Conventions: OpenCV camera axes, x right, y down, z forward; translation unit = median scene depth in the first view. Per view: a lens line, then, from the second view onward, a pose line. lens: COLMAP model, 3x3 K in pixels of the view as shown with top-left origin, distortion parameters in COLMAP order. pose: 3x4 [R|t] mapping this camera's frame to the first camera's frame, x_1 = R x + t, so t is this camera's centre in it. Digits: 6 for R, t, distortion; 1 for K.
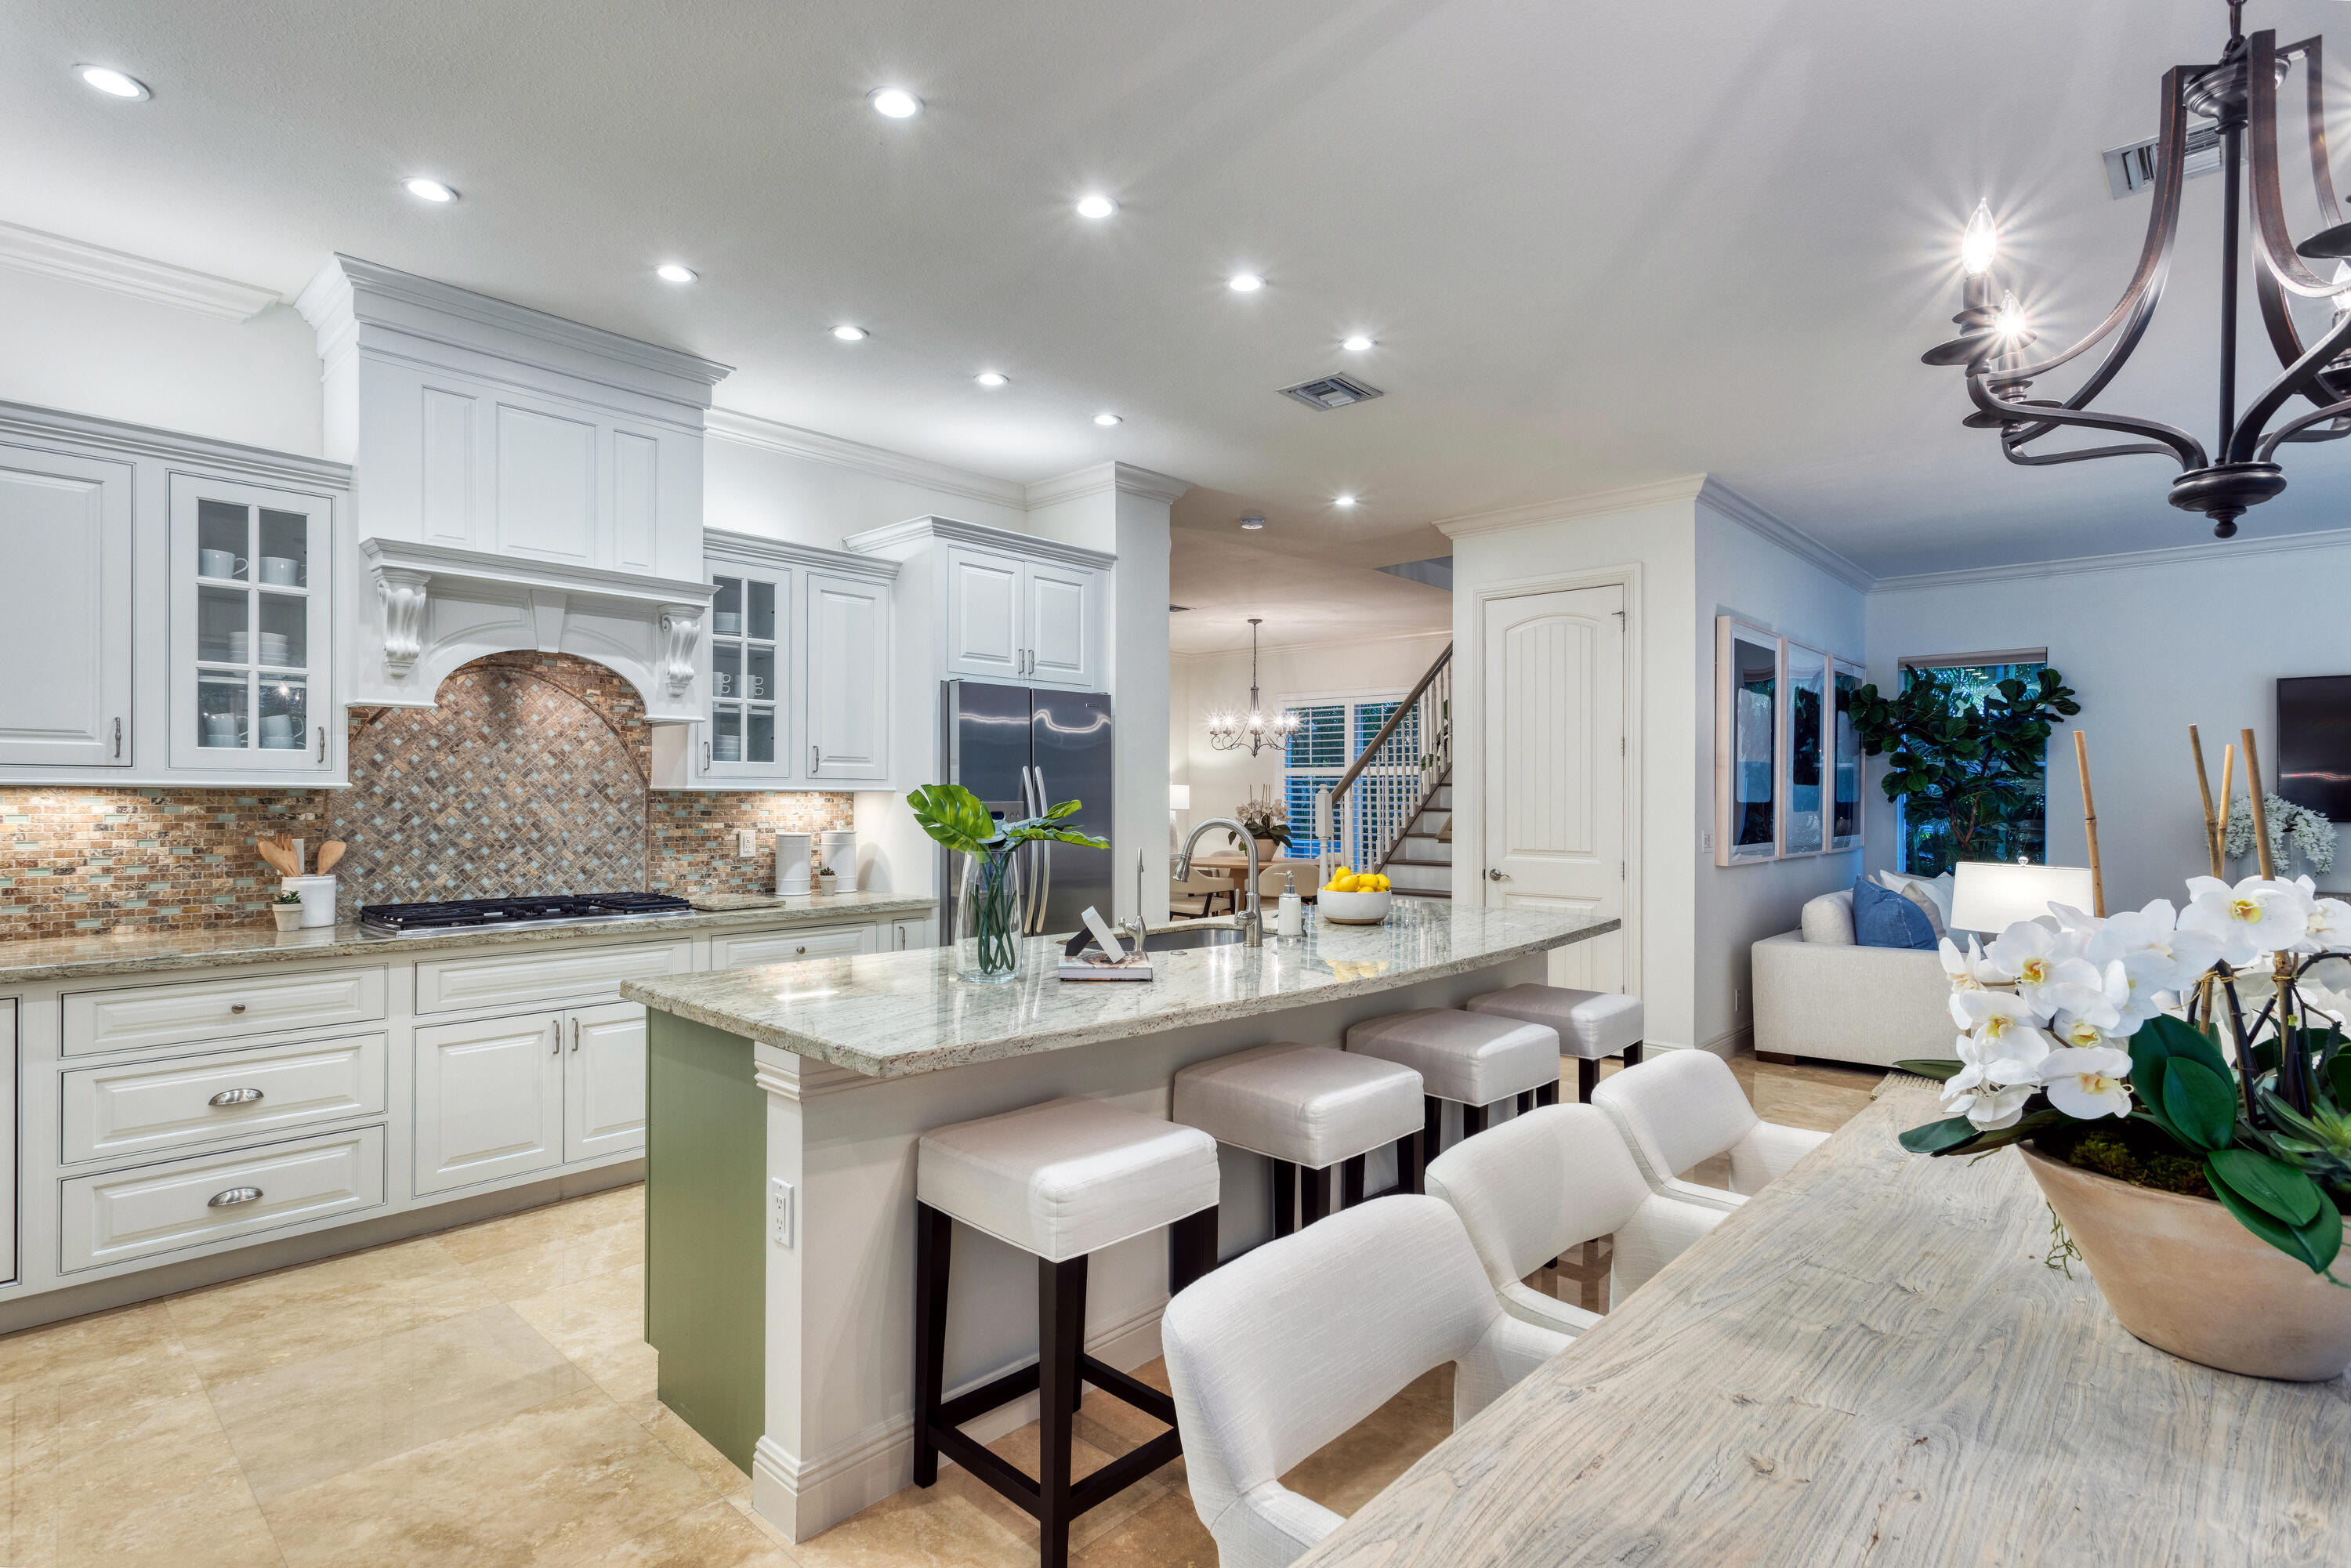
lens RADIAL K [[1137.4, 0, 1176.2], [0, 1137.4, 791.8], [0, 0, 1]] dist [0.004538, 0.002464]
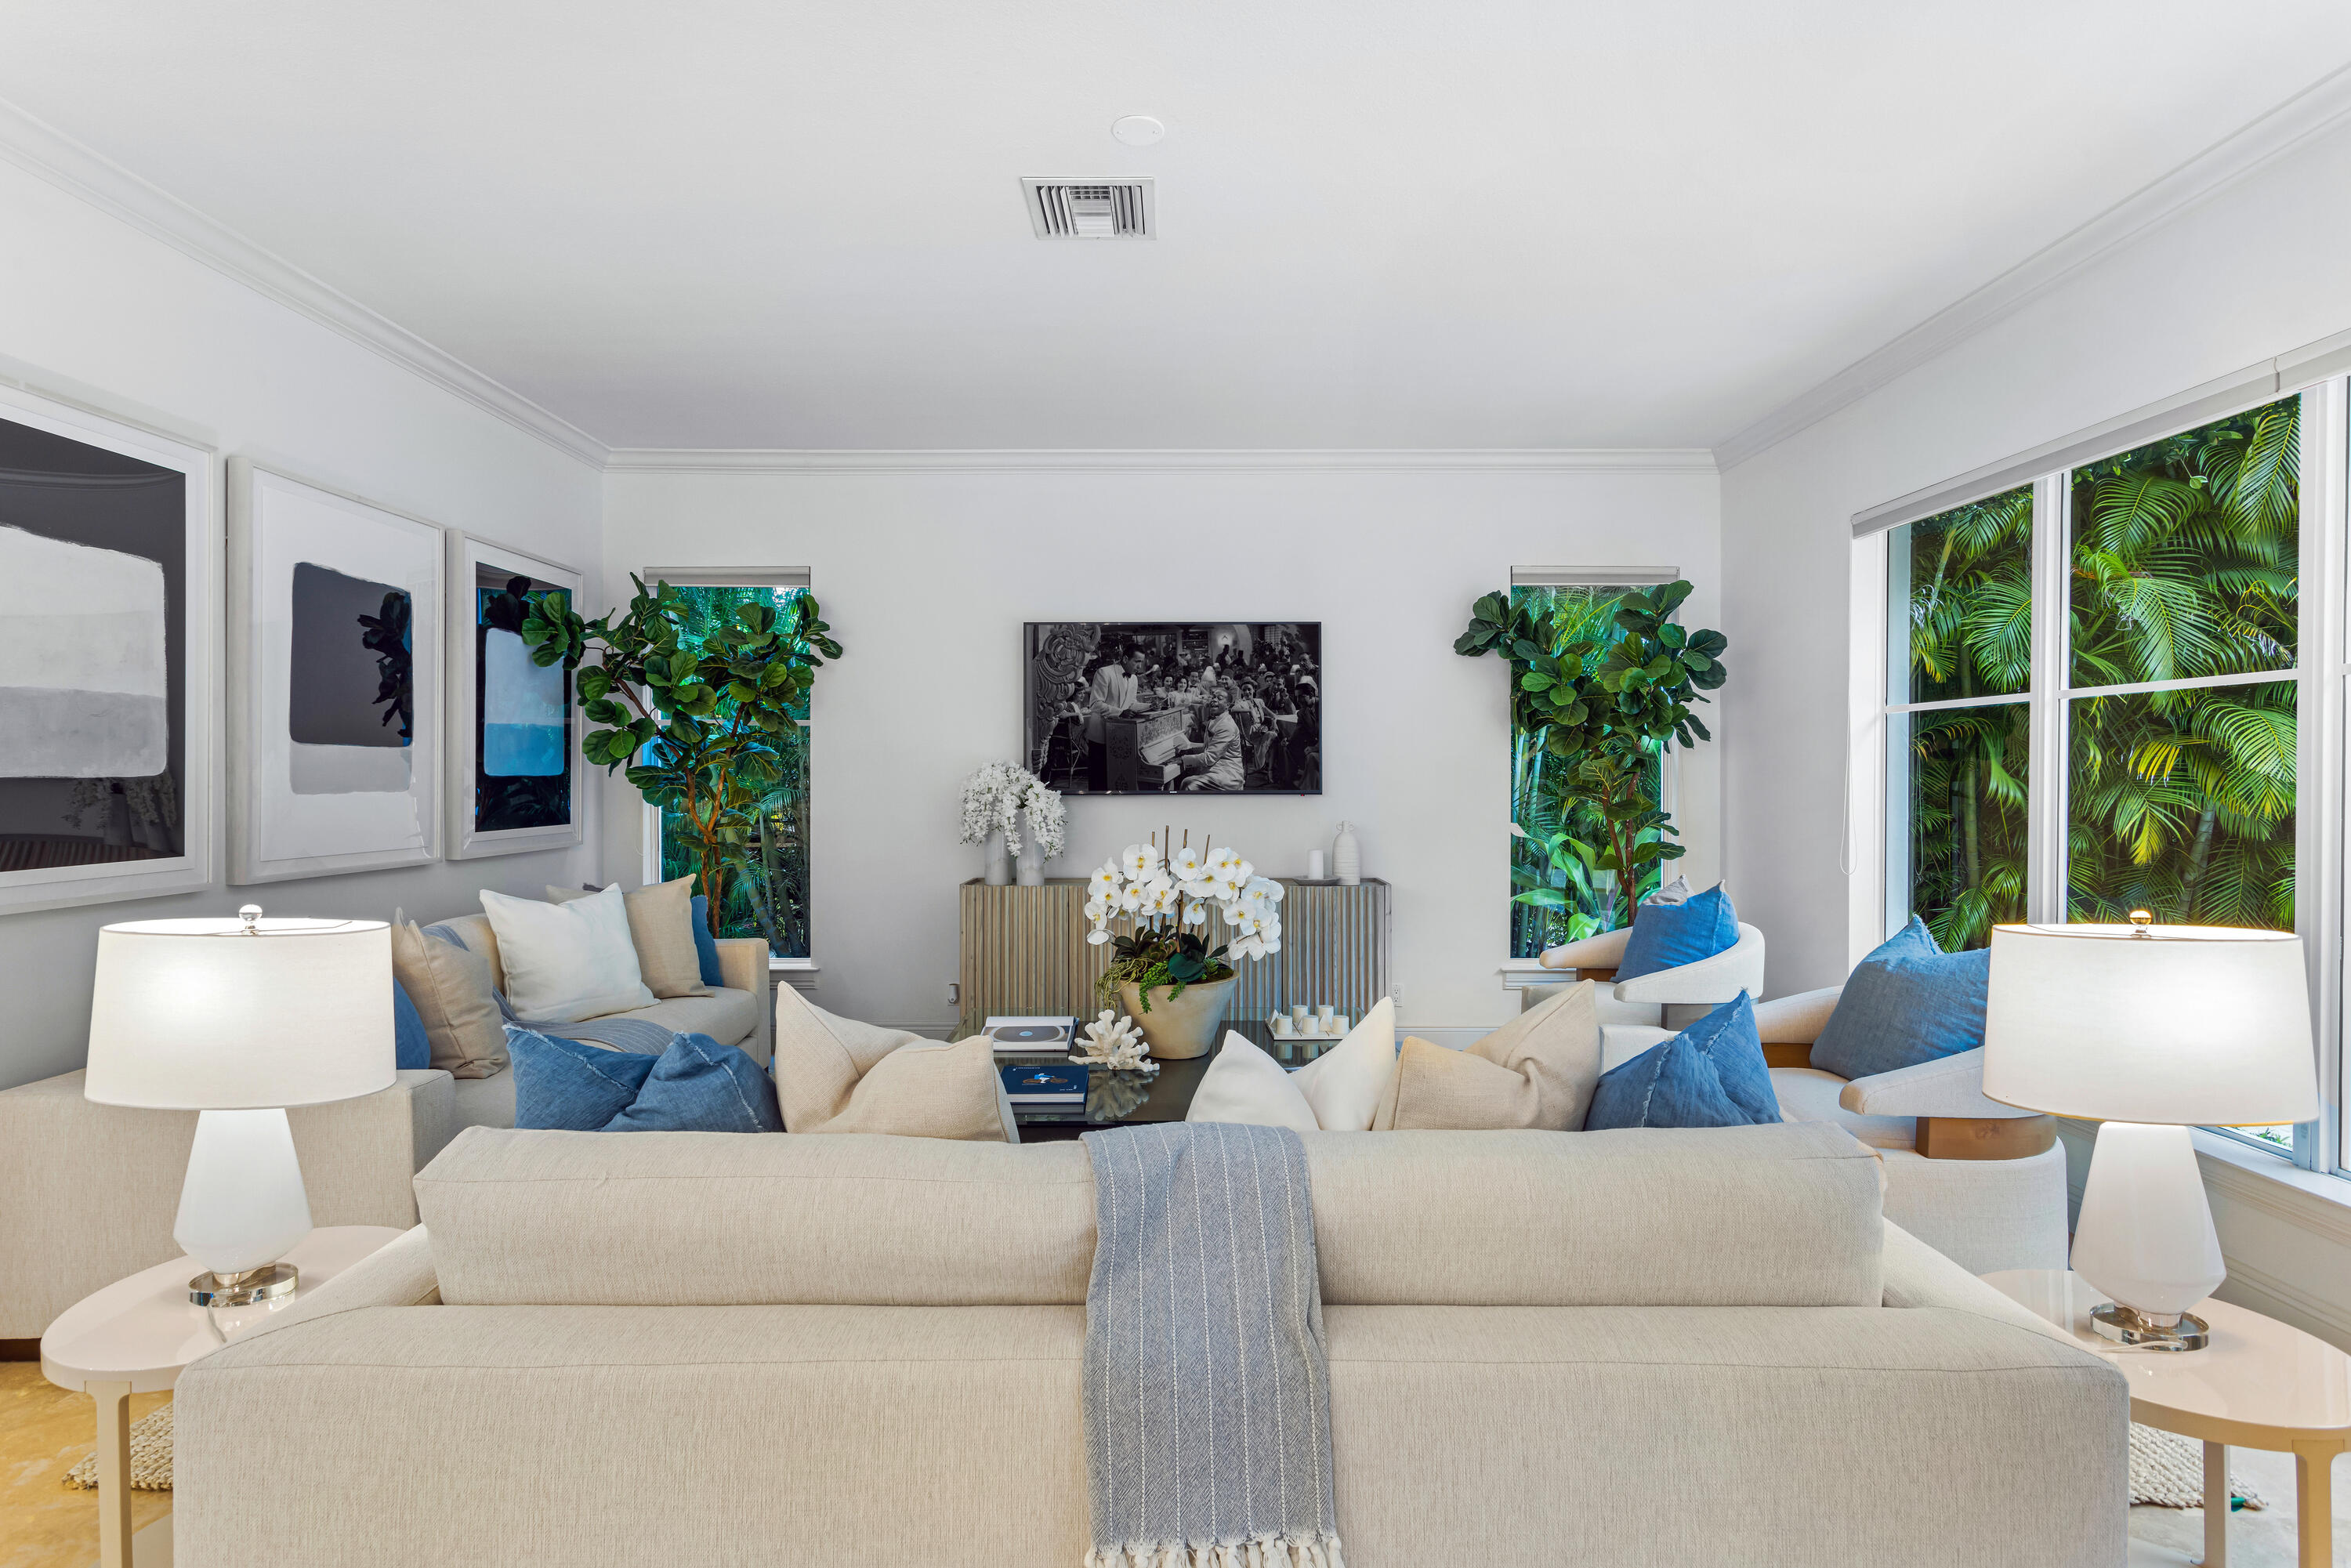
lens RADIAL K [[1137.4, 0, 1177.3], [0, 1137.4, 778.8], [0, 0, 1]] dist [0.004538, 0.002464]
pose [[0.729620, -0.005341, 0.683832, 0.469680], [-0.001683, 0.999952, 0.009606, 0.005550], [-0.683850, -0.008159, 0.729577, 0.314528]]
